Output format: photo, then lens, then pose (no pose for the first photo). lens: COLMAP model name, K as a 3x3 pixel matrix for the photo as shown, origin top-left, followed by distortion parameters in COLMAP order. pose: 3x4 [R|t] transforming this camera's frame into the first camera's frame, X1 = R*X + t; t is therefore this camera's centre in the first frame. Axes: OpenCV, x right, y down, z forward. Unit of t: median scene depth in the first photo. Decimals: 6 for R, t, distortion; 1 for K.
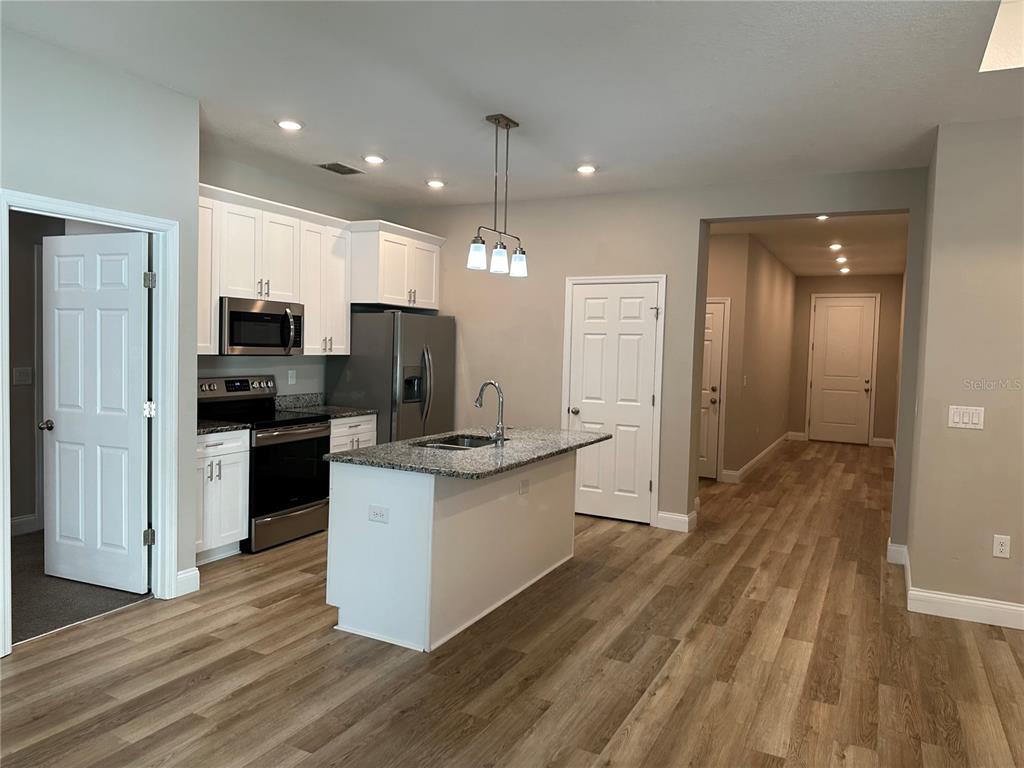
lens RADIAL K [[708.6, 0, 514.6], [0, 708.6, 380.1], [0, 0, 1]] dist [0.035850, -0.052133]
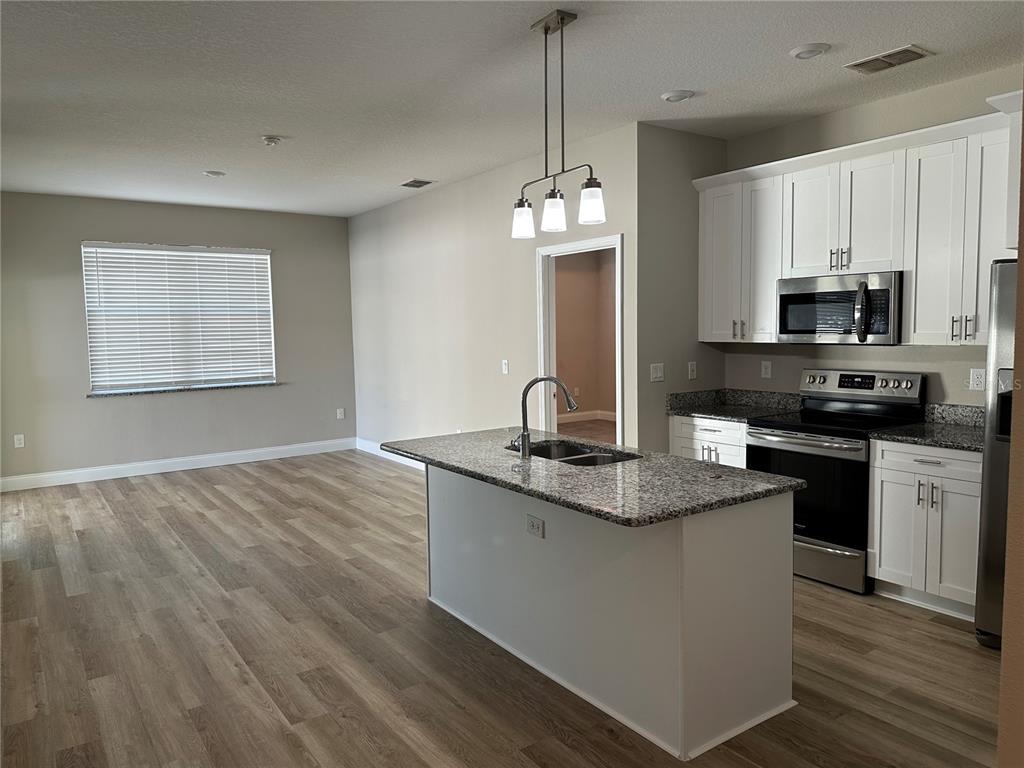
lens RADIAL K [[708.6, 0, 505.0], [0, 708.6, 386.5], [0, 0, 1]] dist [0.035850, -0.052133]
pose [[-0.458788, 0.057633, -0.886675, 1.025492], [-0.043038, 0.995282, 0.086962, -0.080435], [0.887503, 0.078057, -0.454143, 2.006297]]
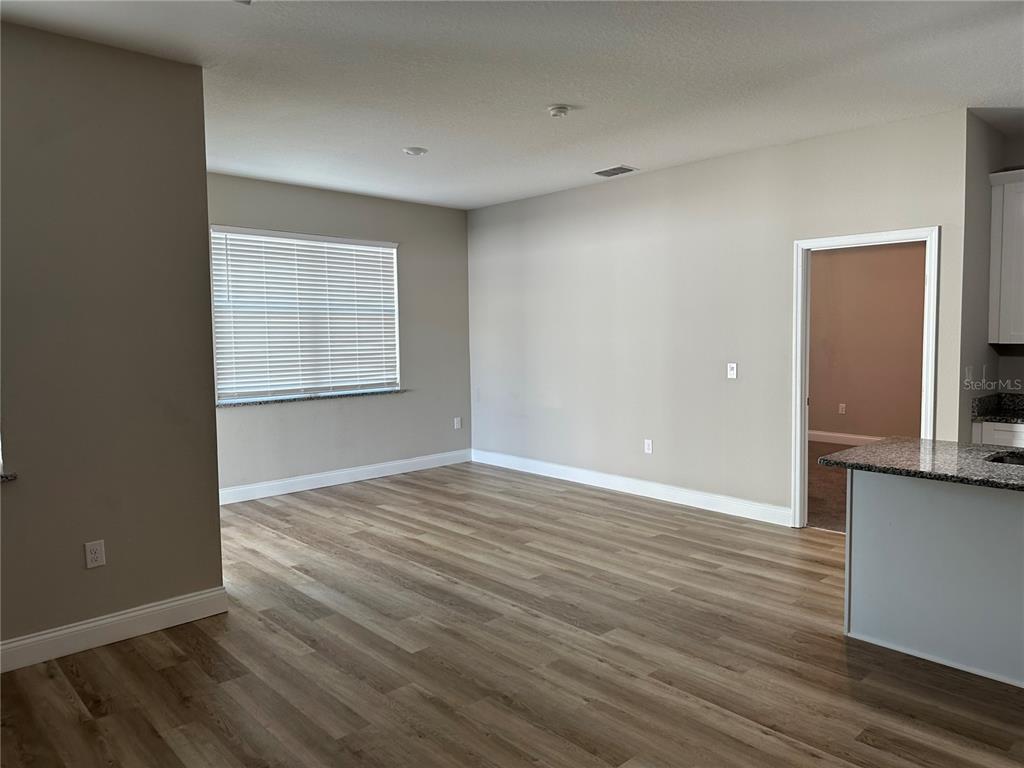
lens RADIAL K [[708.6, 0, 511.5], [0, 708.6, 379.2], [0, 0, 1]] dist [0.035850, -0.052133]
pose [[-0.335368, 0.037264, -0.941350, 1.202080], [-0.050208, 0.997090, 0.057358, -0.010072], [0.940748, 0.066500, -0.332521, 1.086954]]
